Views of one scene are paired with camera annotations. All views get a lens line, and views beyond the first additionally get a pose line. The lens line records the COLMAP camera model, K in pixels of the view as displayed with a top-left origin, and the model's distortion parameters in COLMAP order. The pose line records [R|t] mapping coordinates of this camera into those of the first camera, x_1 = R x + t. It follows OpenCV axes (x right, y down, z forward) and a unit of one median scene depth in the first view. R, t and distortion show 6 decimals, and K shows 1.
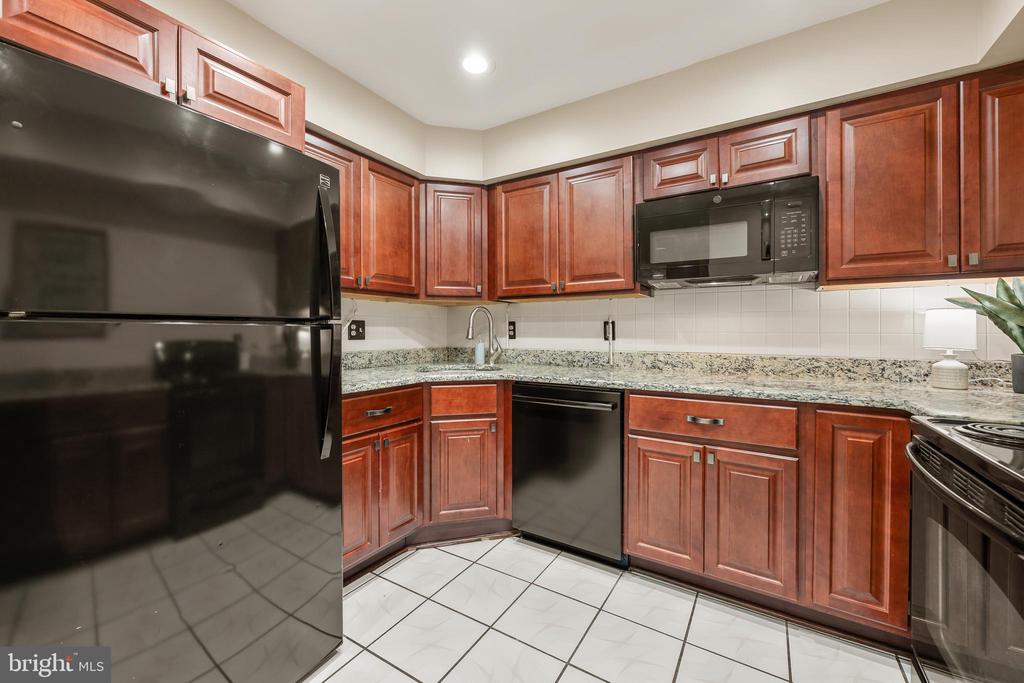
lens RADIAL K [[412.4, 0, 517.0], [0, 412.4, 330.3], [0, 0, 1]] dist [-0.001303, 0.000205]
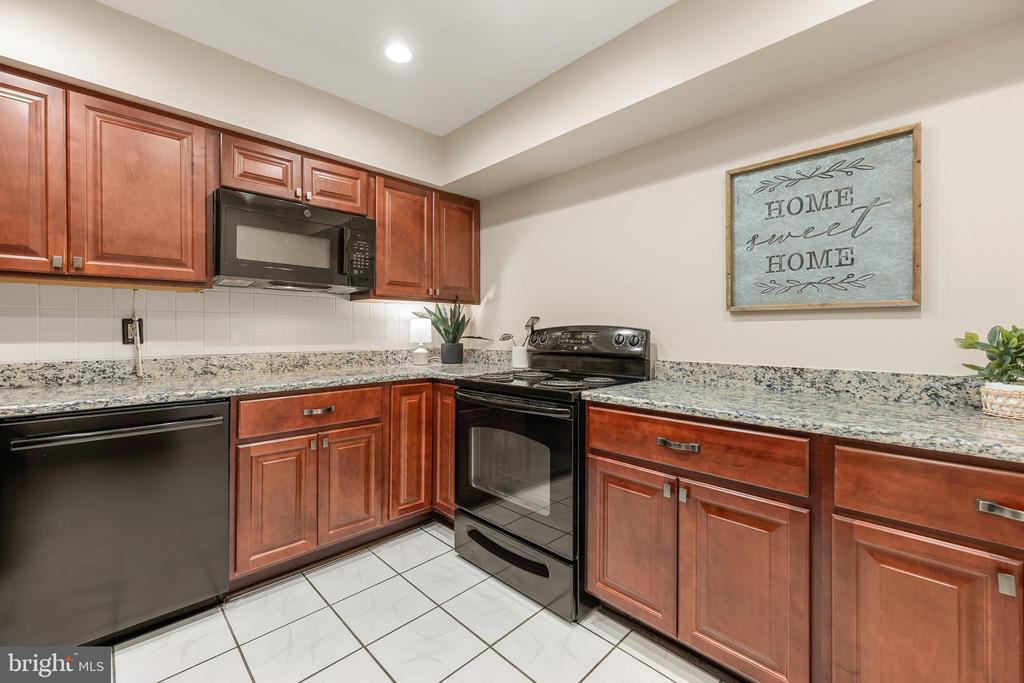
lens RADIAL K [[412.4, 0, 514.4], [0, 412.4, 331.2], [0, 0, 1]] dist [-0.001303, 0.000205]
pose [[0.228560, -0.000116, 0.973530, -0.451517], [-0.000832, 1.000000, 0.000314, -0.000187], [-0.973530, -0.000881, 0.228559, 0.191955]]
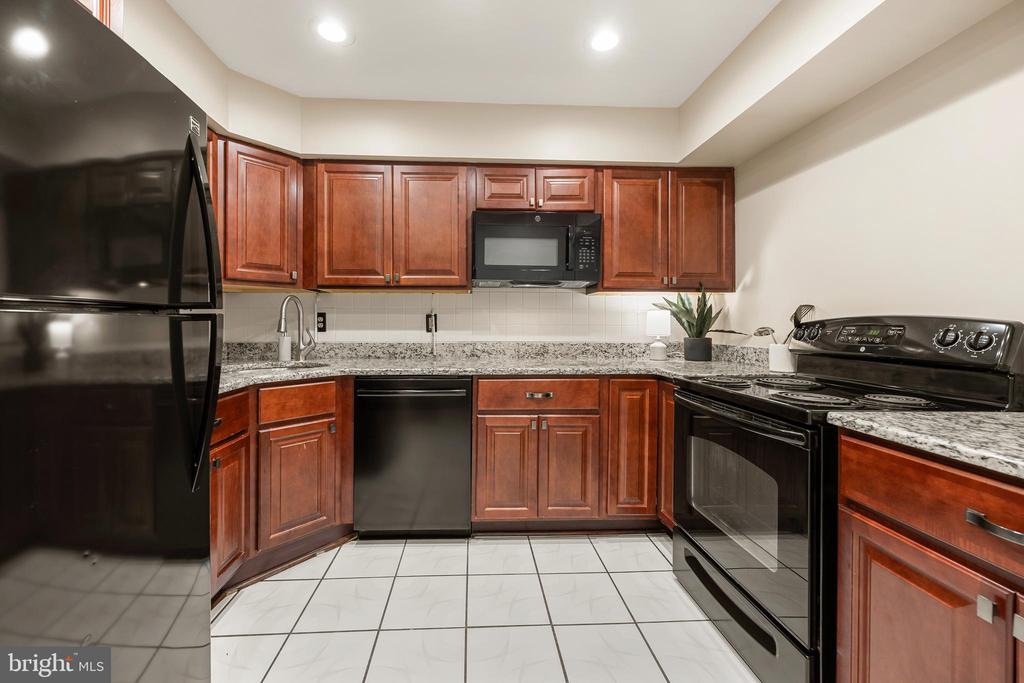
lens RADIAL K [[412.4, 0, 496.0], [0, 412.4, 321.7], [0, 0, 1]] dist [-0.001303, 0.000205]
pose [[0.820435, 0.004759, 0.571720, -0.320027], [-0.004155, 0.999989, -0.002362, -0.000858], [-0.571725, -0.000438, 0.820446, 0.041787]]
